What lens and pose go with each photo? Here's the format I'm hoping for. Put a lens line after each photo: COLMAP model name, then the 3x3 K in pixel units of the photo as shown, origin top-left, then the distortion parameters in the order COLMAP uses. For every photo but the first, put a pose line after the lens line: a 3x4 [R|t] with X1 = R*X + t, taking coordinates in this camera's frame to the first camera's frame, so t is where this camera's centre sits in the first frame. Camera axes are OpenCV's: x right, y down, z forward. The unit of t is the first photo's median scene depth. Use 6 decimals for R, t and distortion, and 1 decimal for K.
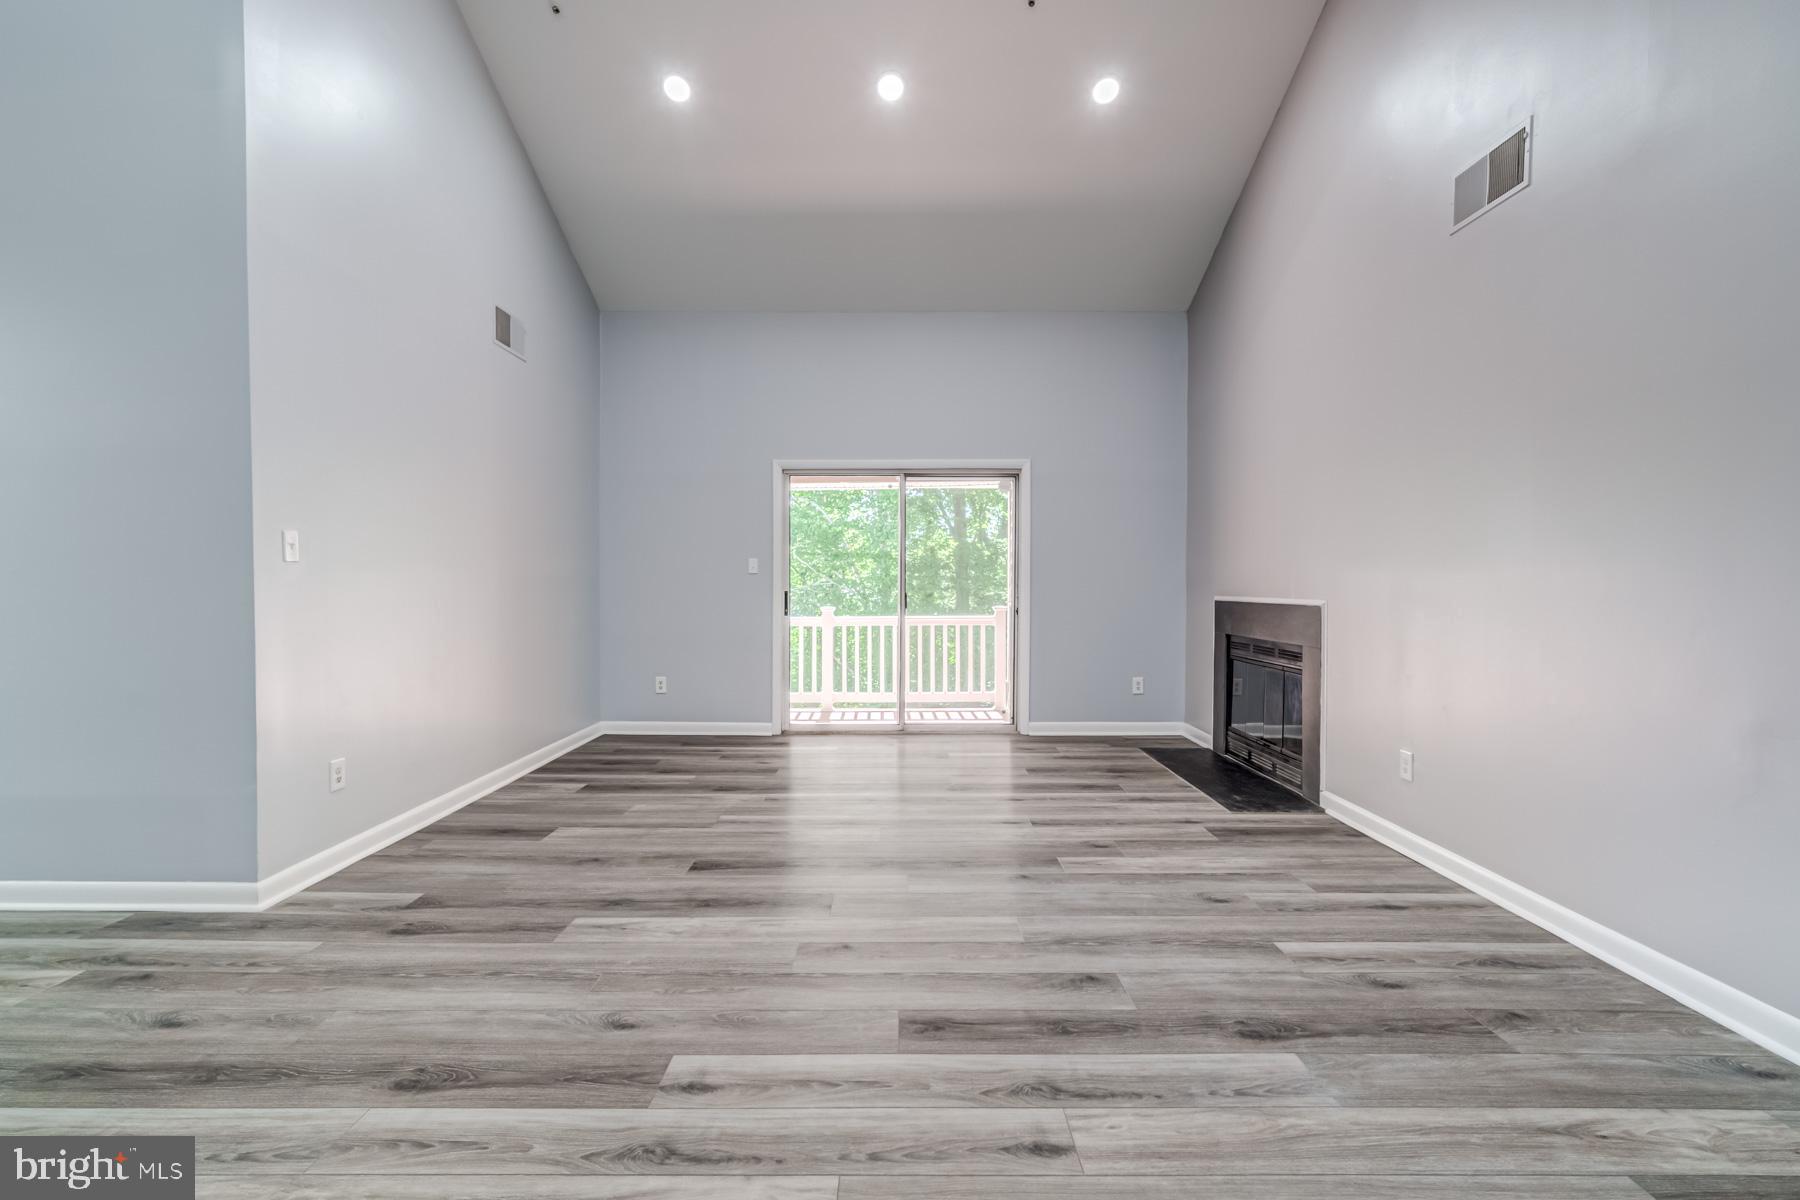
lens RADIAL K [[789.7, 0, 908.6], [0, 789.7, 598.8], [0, 0, 1]] dist [0.001741, 0.000530]
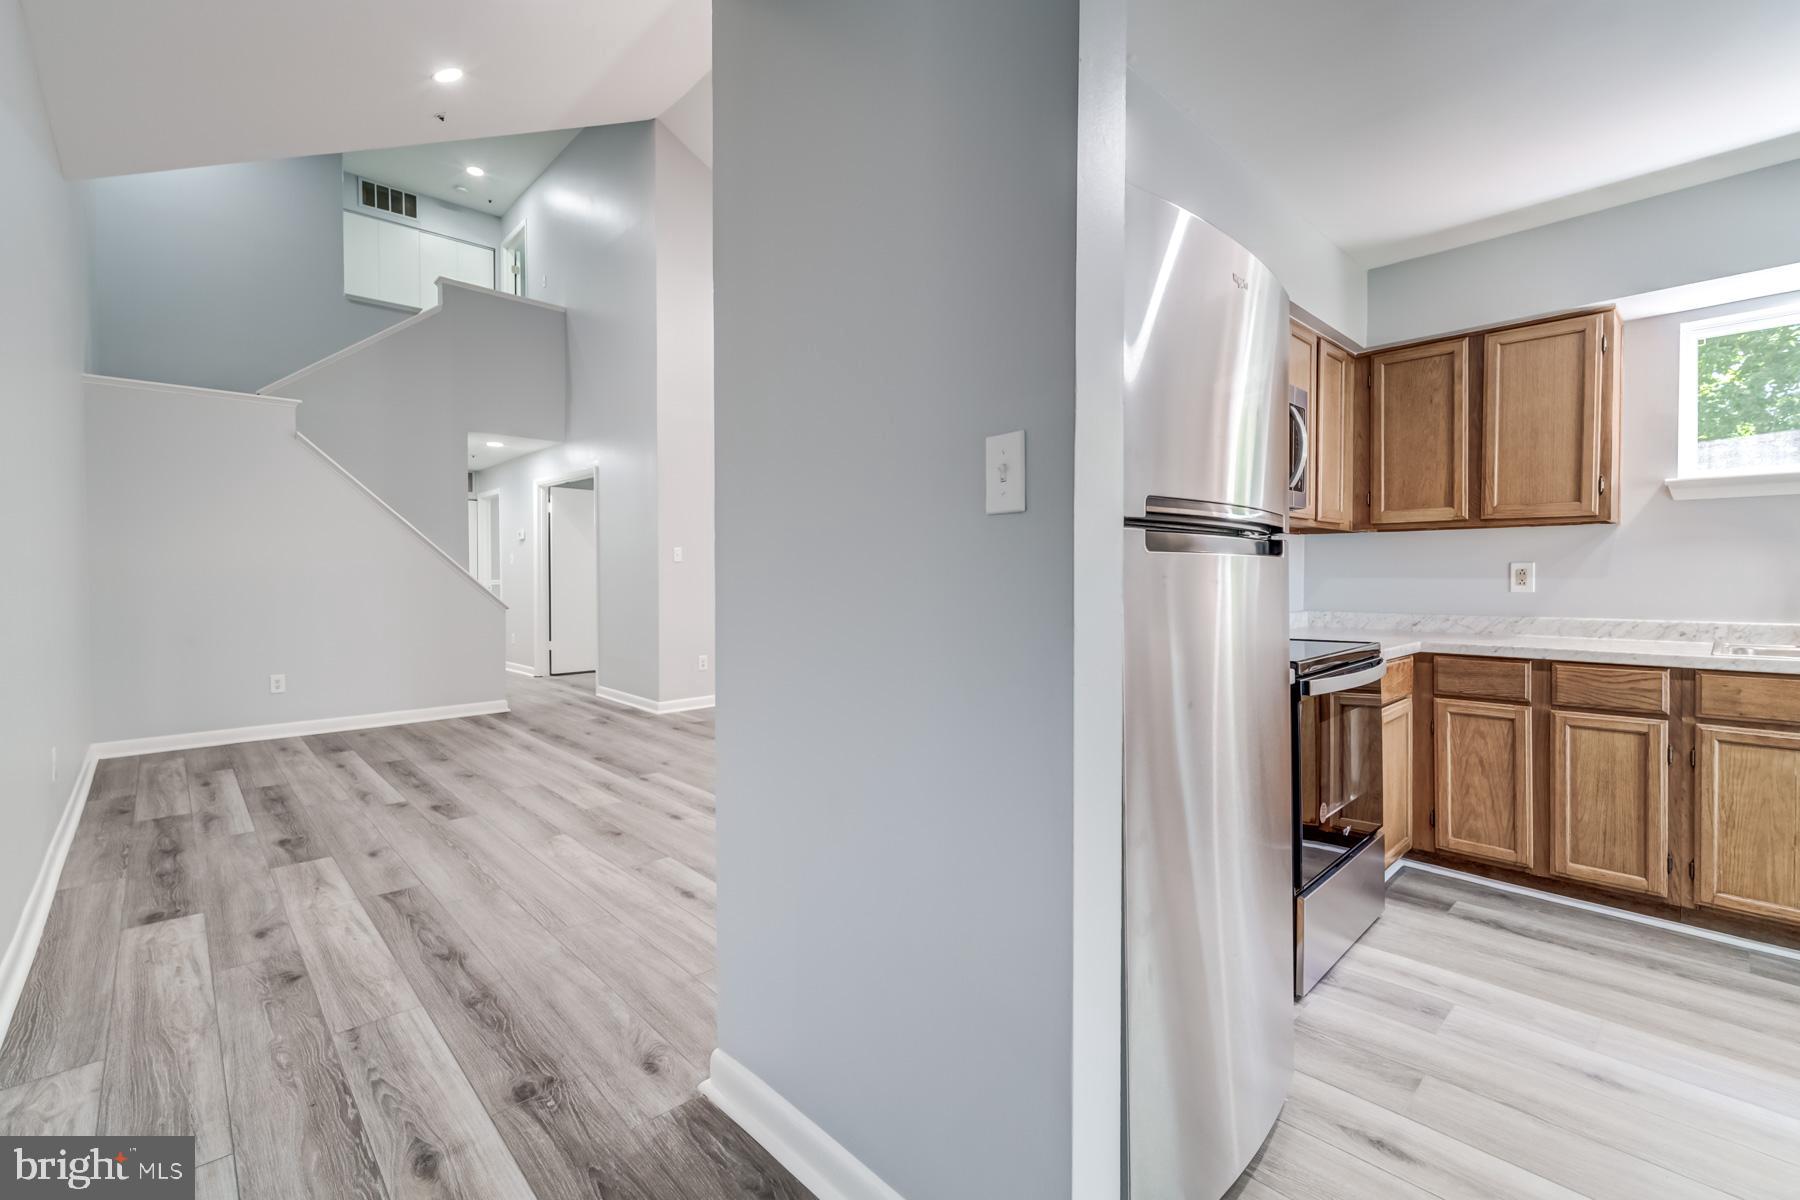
lens RADIAL K [[795.1, 0, 897.4], [0, 795.1, 581.1], [0, 0, 1]] dist [-0.001996, 0.000596]
pose [[0.680972, 0.008721, -0.732257, 1.155650], [-0.013189, 0.999913, -0.000356, -0.000617], [0.732191, 0.009900, 0.681028, -0.058009]]
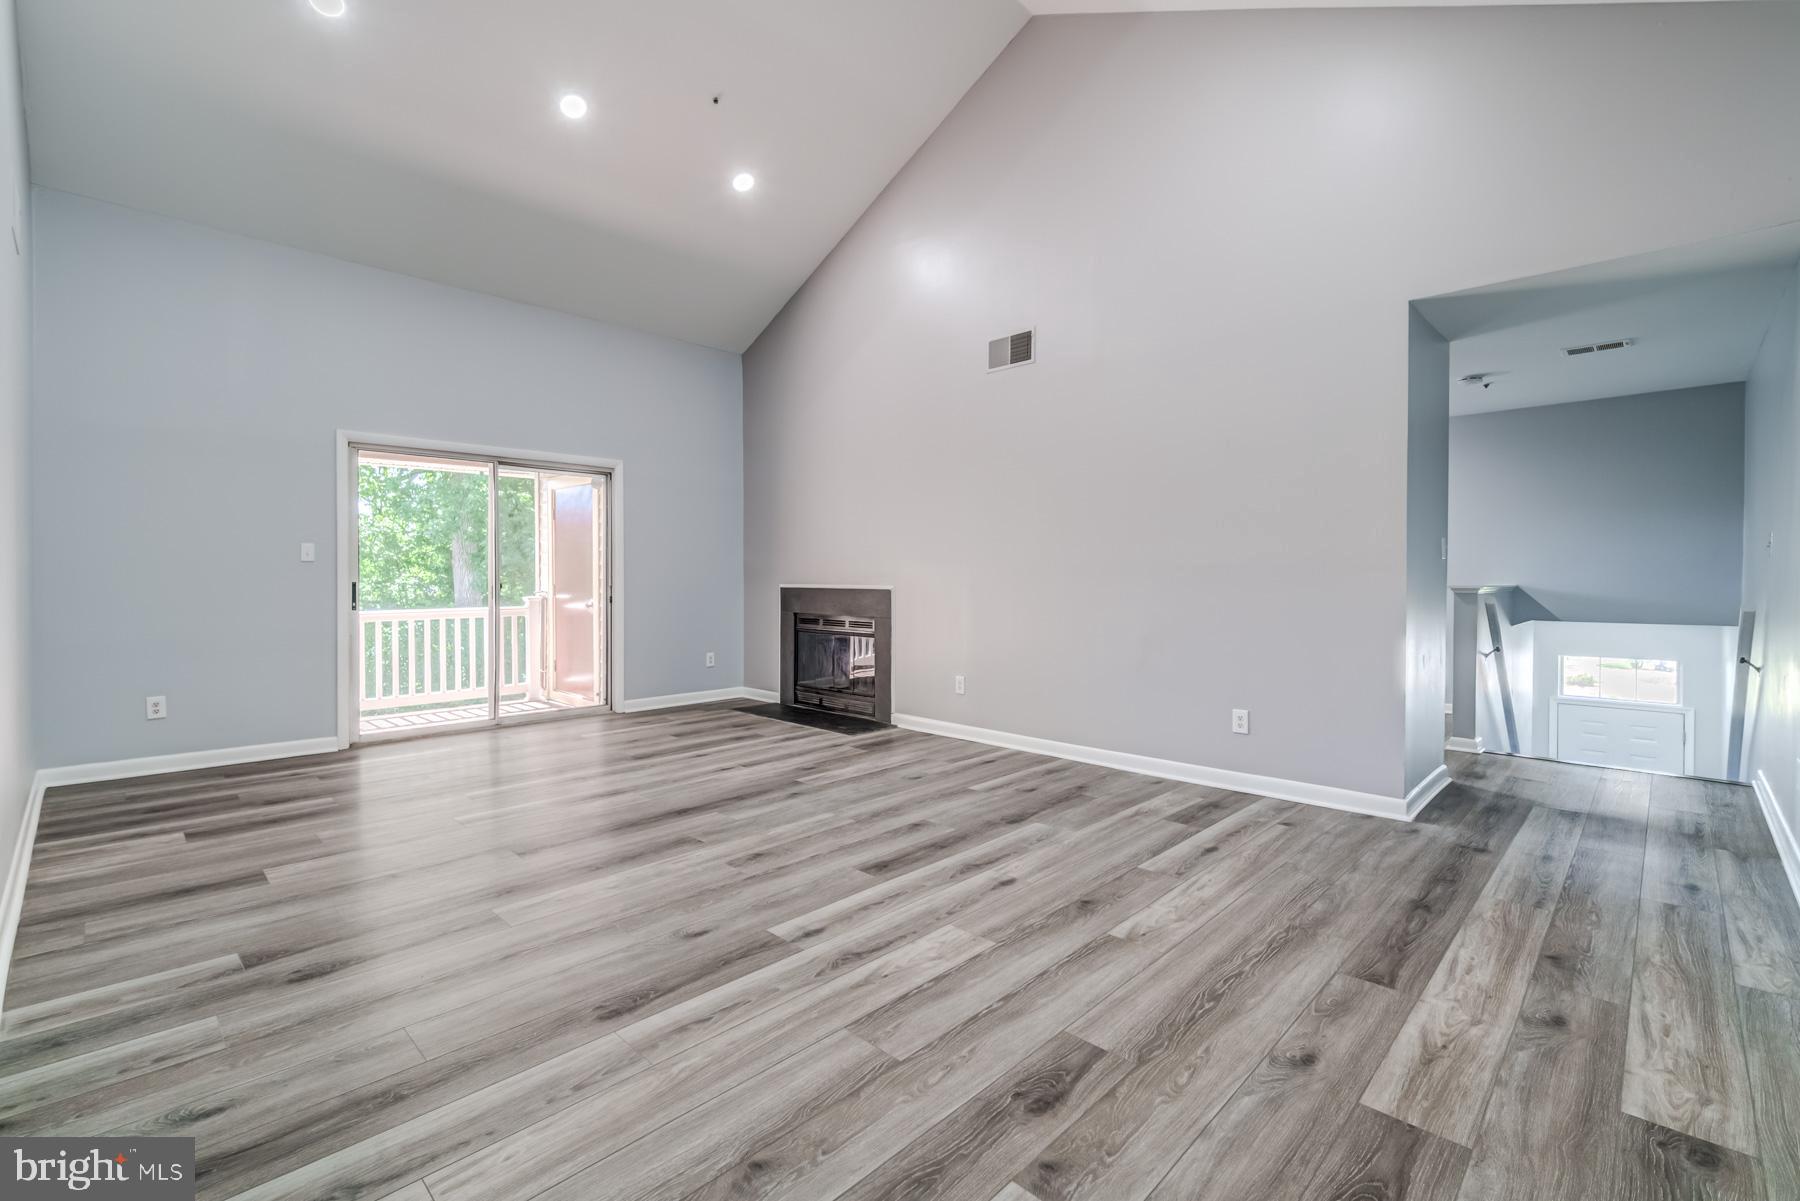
lens RADIAL K [[777.9, 0, 894.6], [0, 777.9, 577.6], [0, 0, 1]] dist [0.003344, 0.000046]
pose [[0.703749, -0.001358, 0.710447, -0.646676], [0.012077, 0.999877, -0.010053, 0.002140], [-0.710346, 0.015655, 0.703679, -0.048507]]
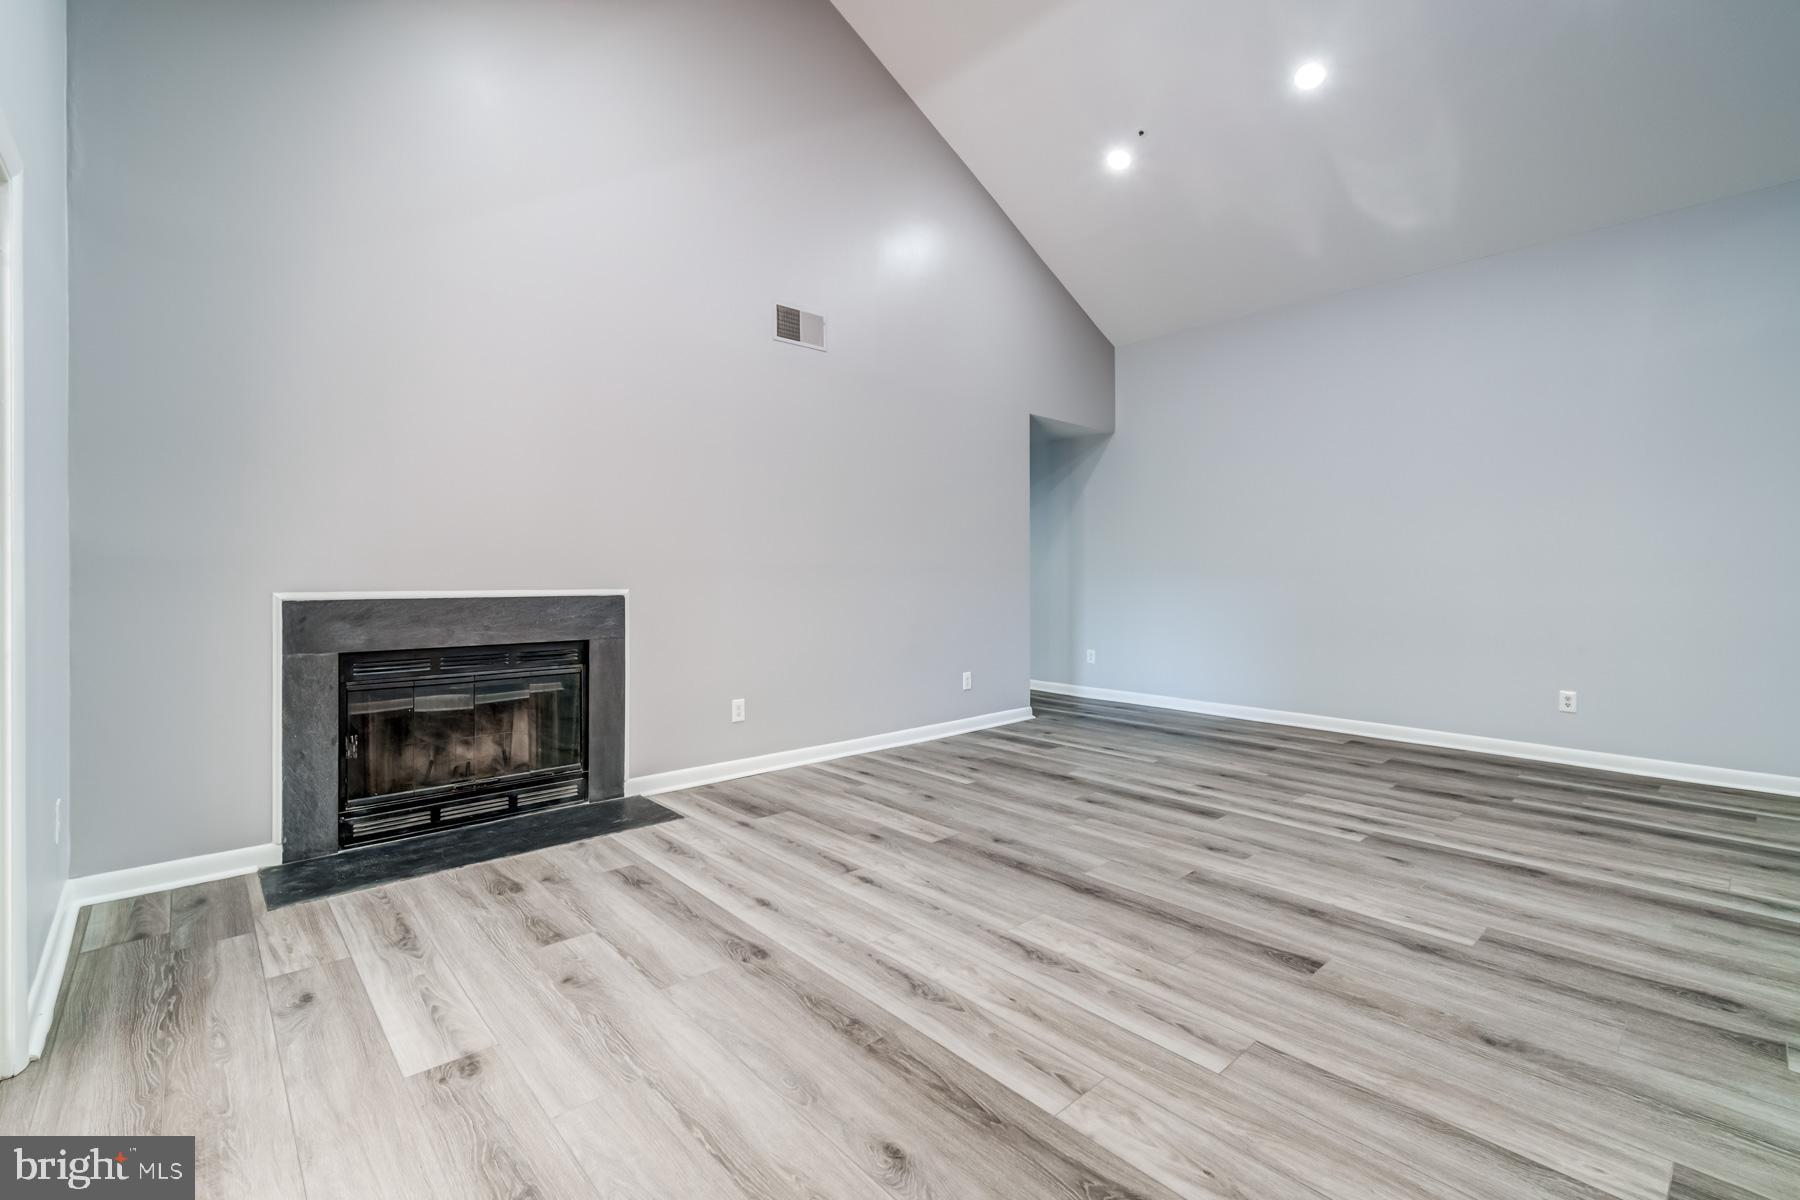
lens RADIAL K [[795.1, 0, 897.4], [0, 795.1, 581.1], [0, 0, 1]] dist [-0.001996, 0.000596]
pose [[-0.667047, -0.005175, 0.744997, -0.556248], [0.013277, 0.999735, 0.018832, -0.026708], [-0.744897, 0.022453, -0.666802, 1.762123]]
